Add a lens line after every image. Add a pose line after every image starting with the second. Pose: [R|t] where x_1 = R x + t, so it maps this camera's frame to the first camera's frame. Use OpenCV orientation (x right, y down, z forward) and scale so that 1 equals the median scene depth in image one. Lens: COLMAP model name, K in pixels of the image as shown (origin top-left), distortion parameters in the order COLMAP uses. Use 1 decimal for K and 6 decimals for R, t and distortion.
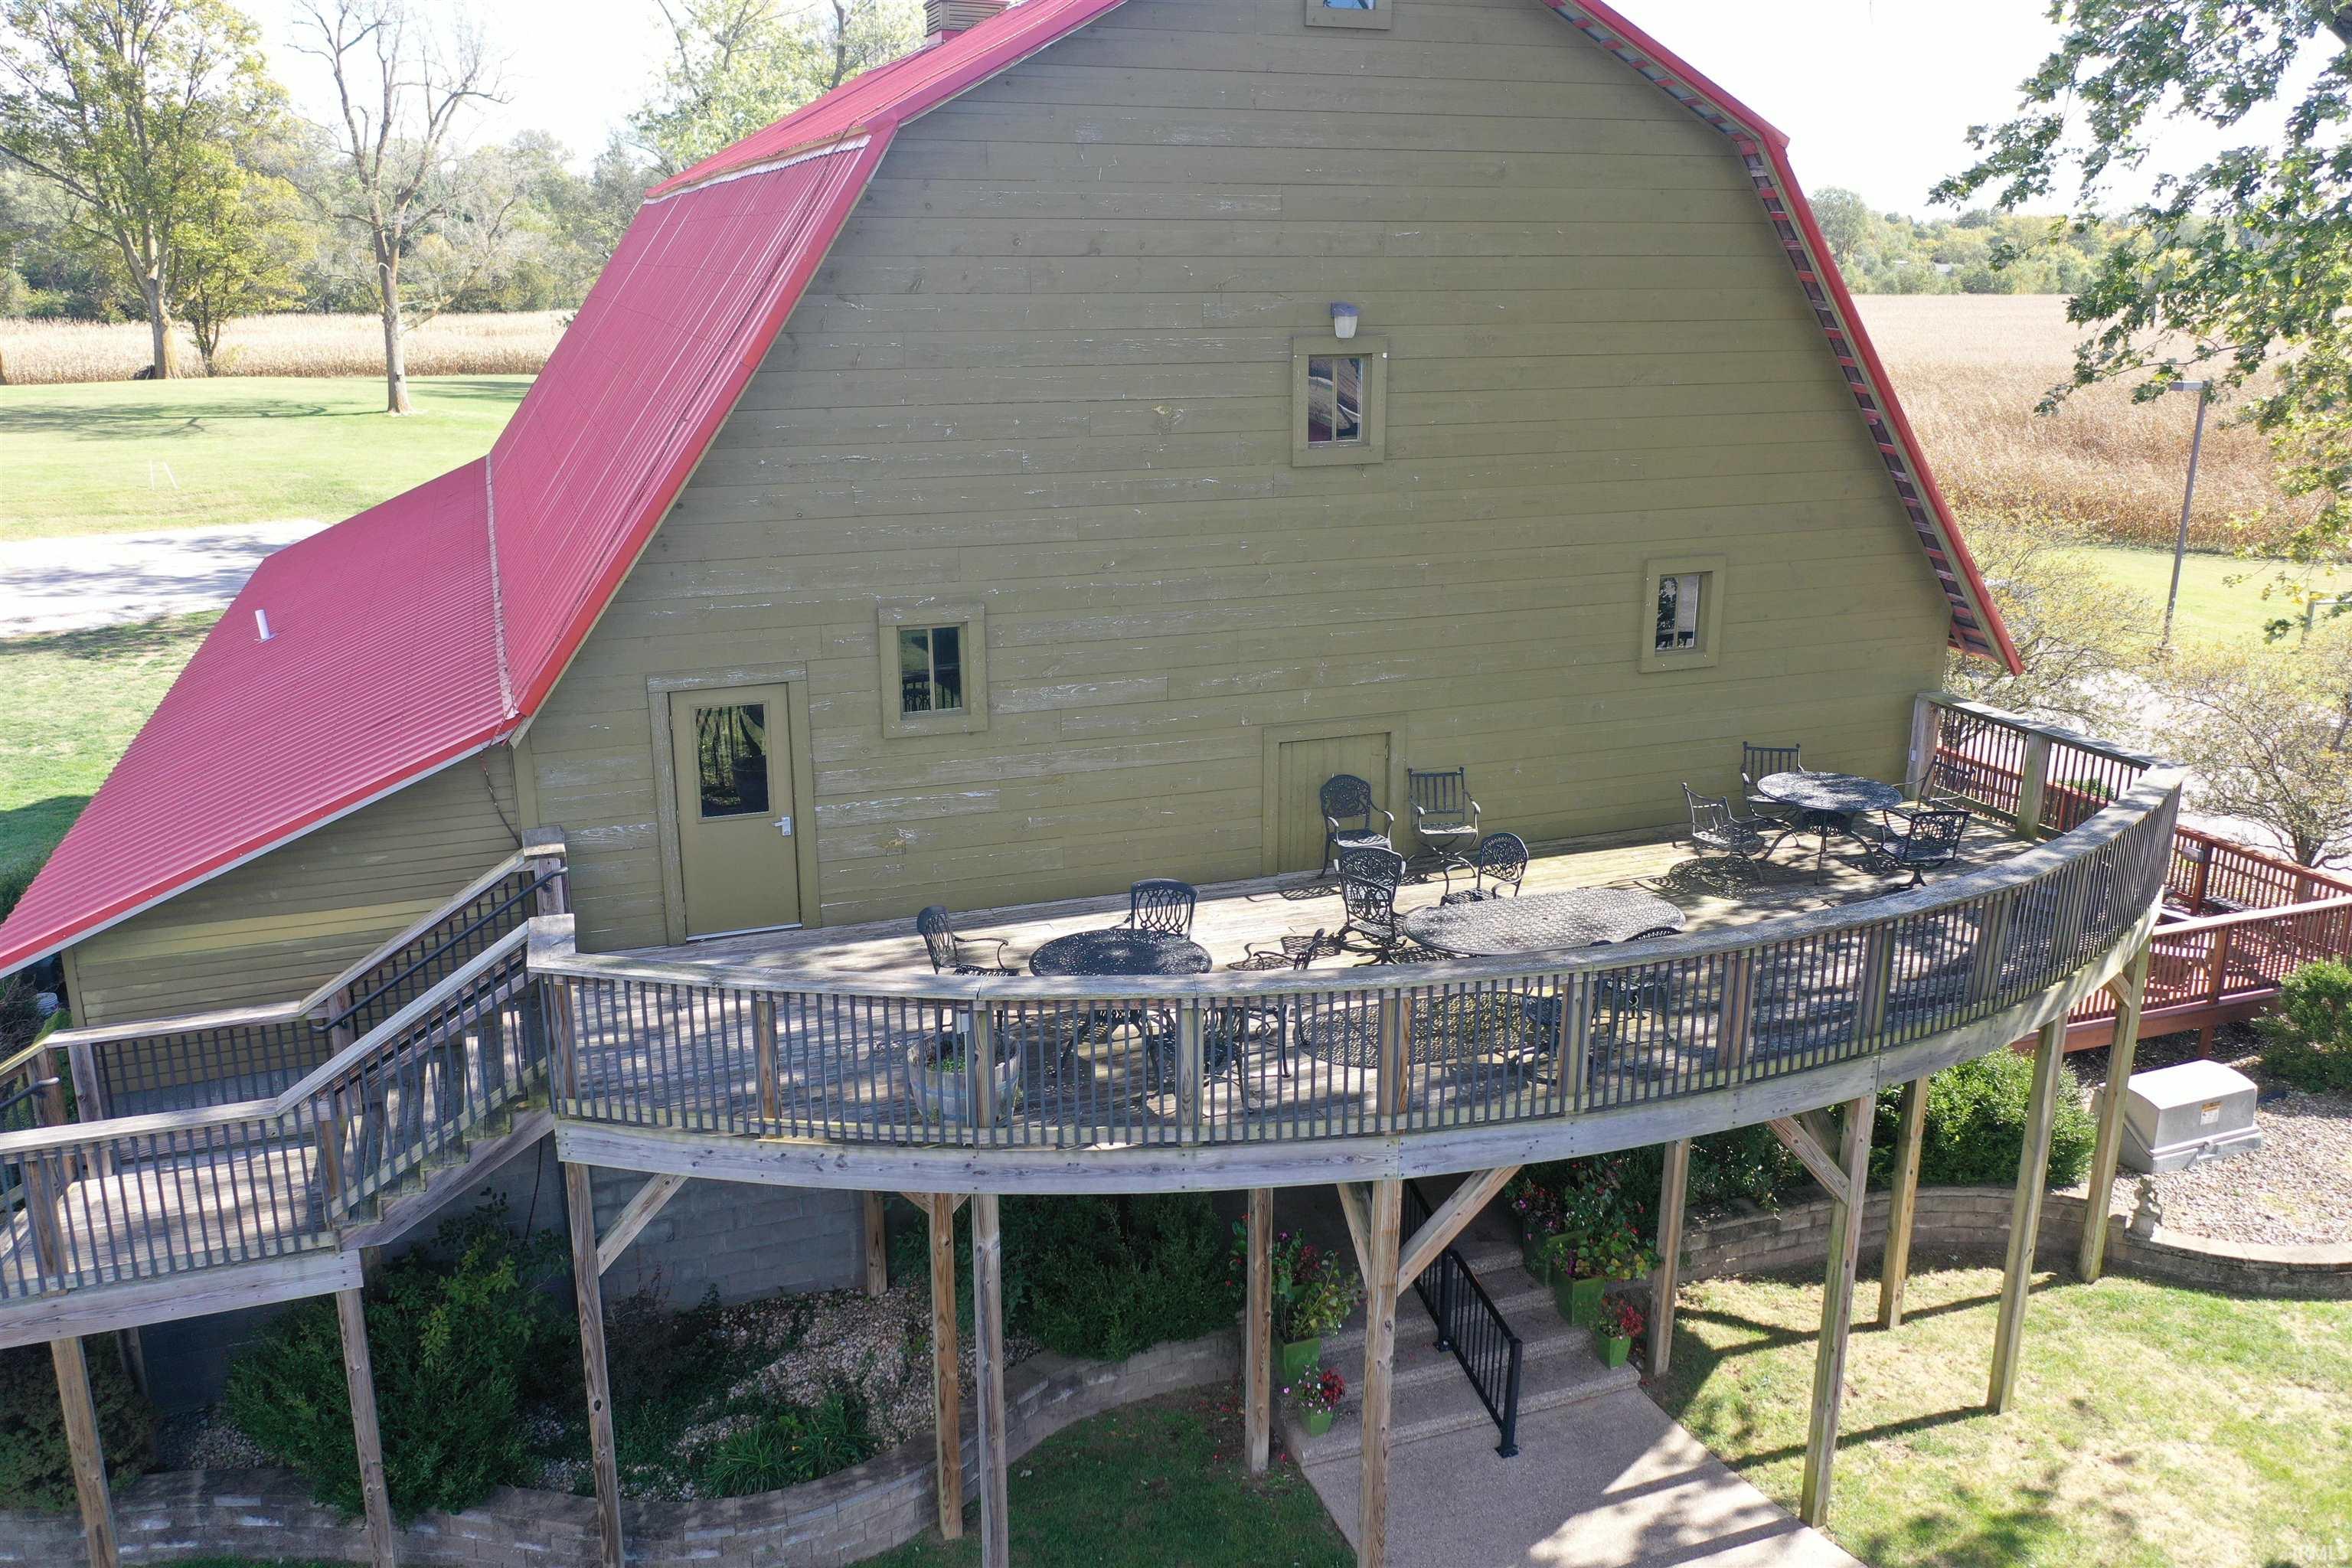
lens RADIAL K [[1851.1, 0, 1178.2], [0, 1851.1, 789.0], [0, 0, 1]] dist [-0.003340, 0.002932]
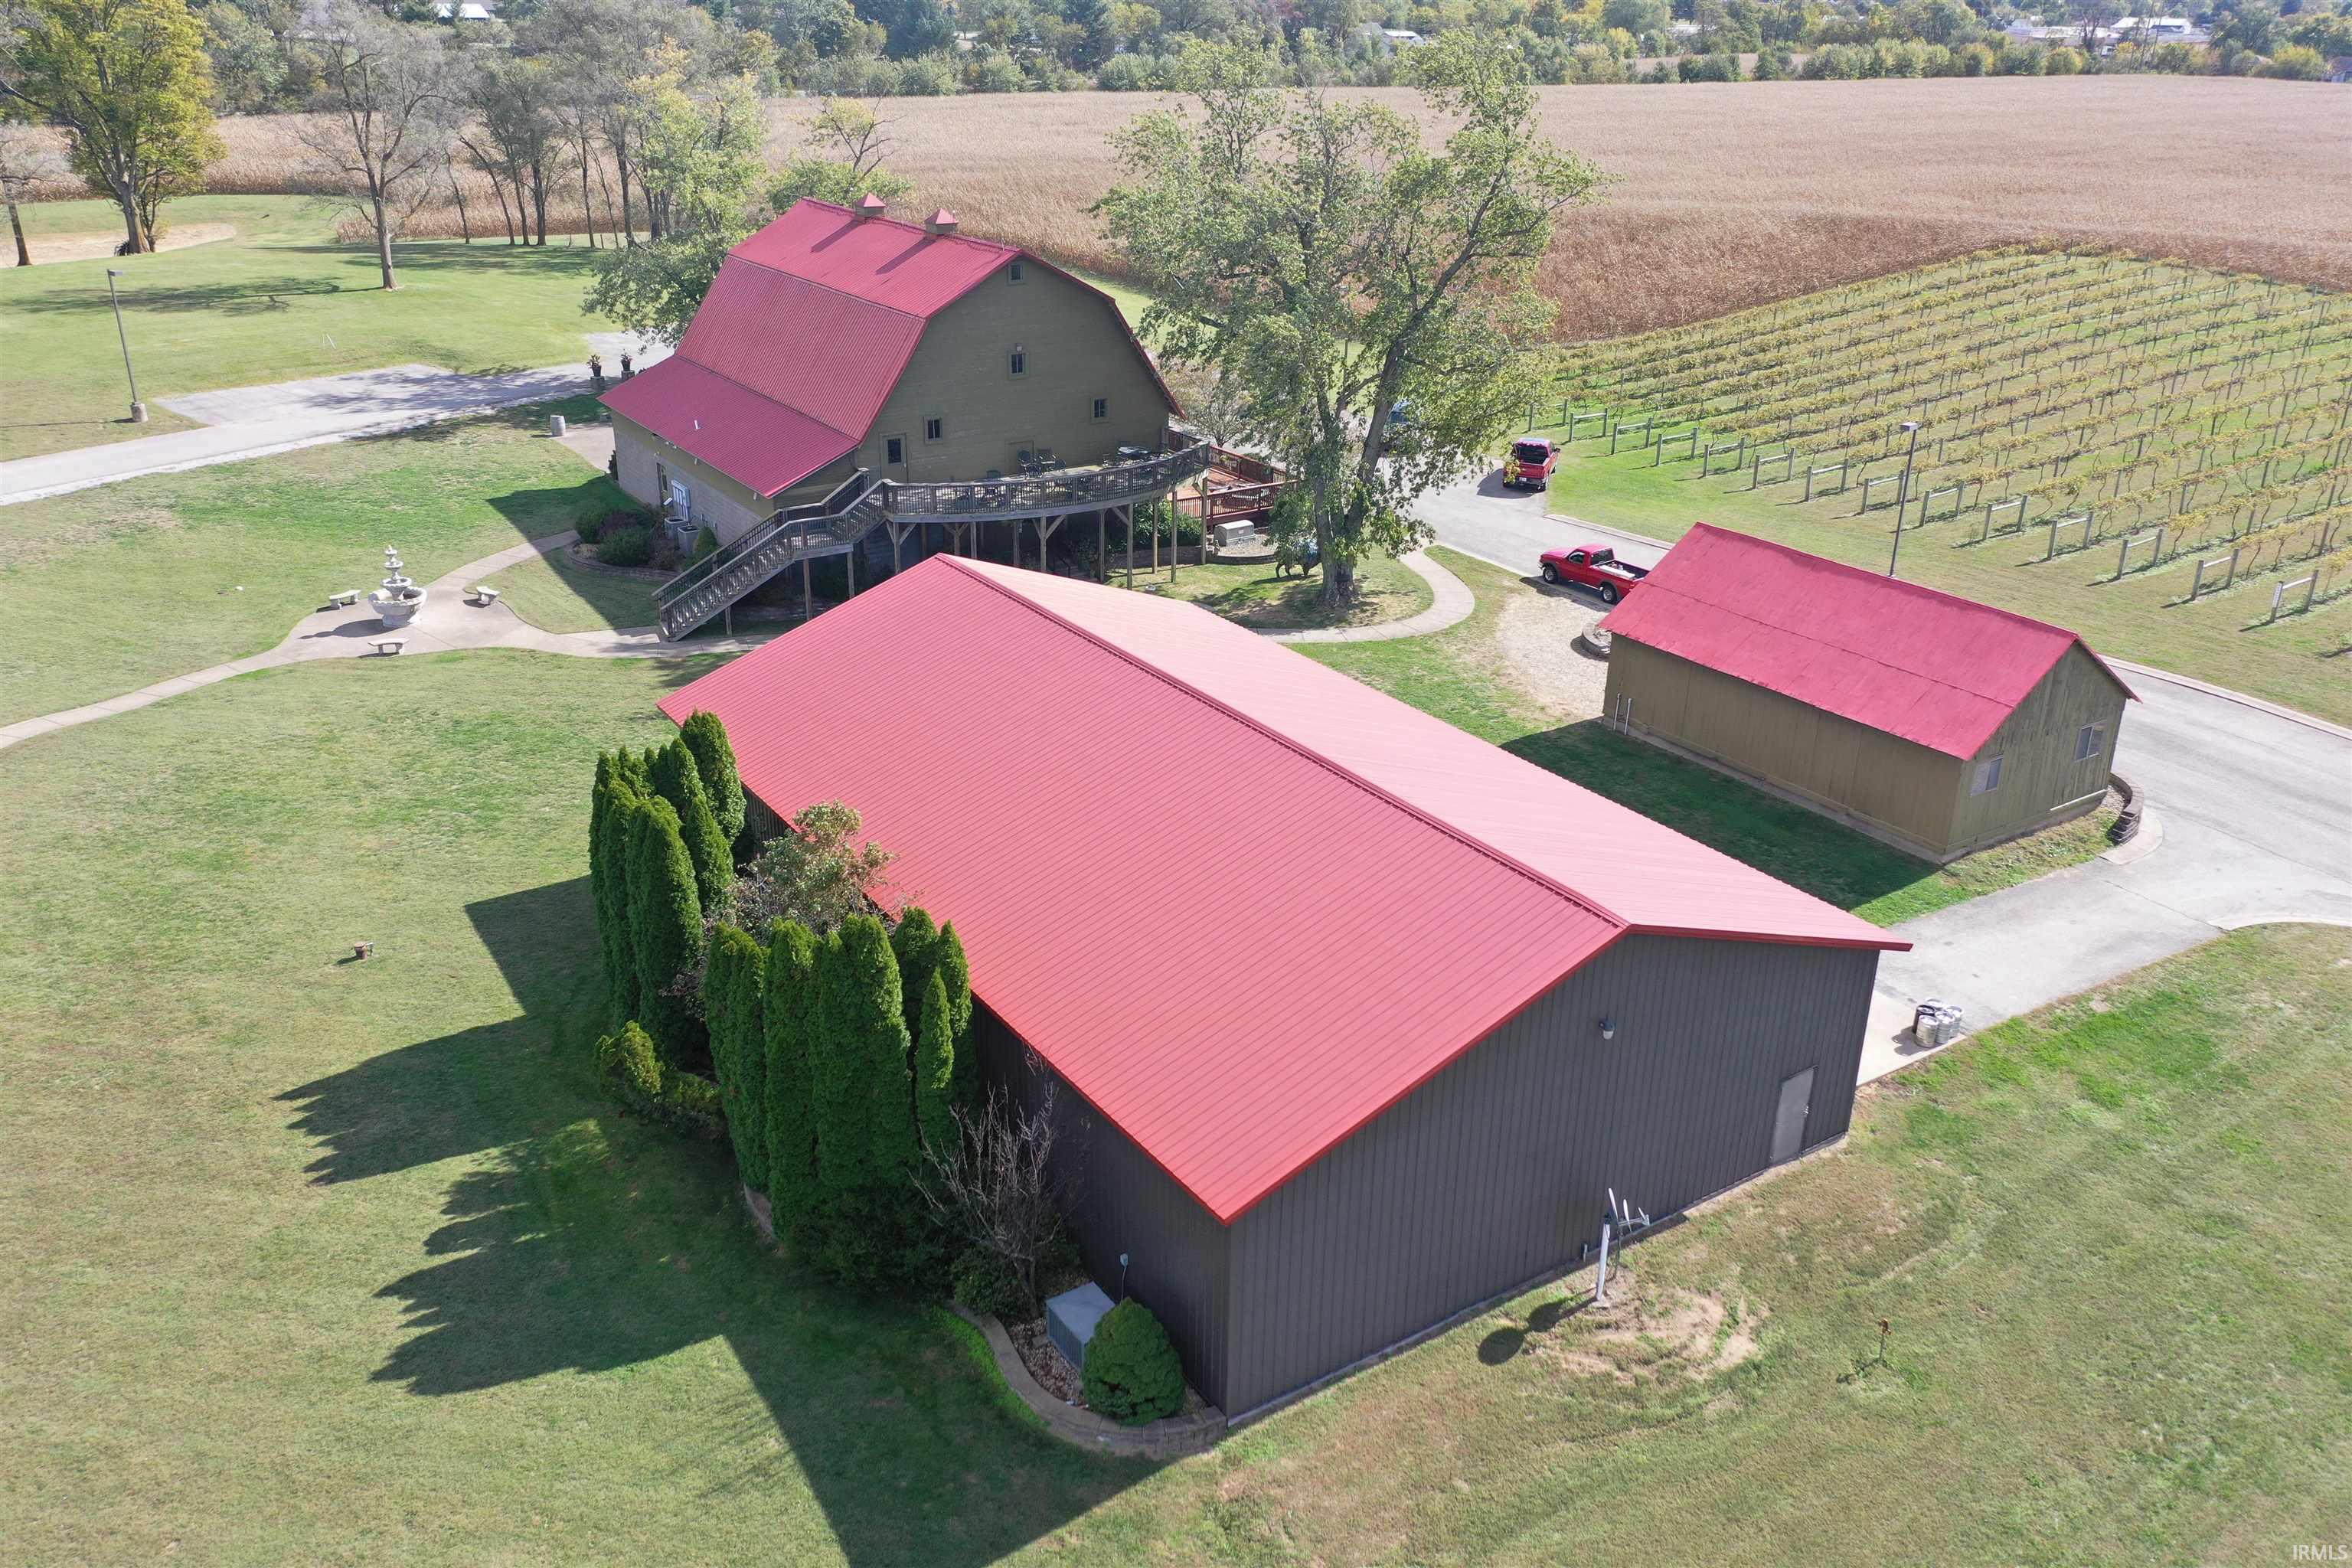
lens RADIAL K [[1851.1, 0, 1178.9], [0, 1851.1, 780.8], [0, 0, 1]] dist [-0.003340, 0.002932]
pose [[0.972834, -0.078725, 0.217709, -0.605478], [0.050827, 0.990091, 0.130904, 0.225529], [-0.225857, -0.116283, 0.967195, -3.619825]]
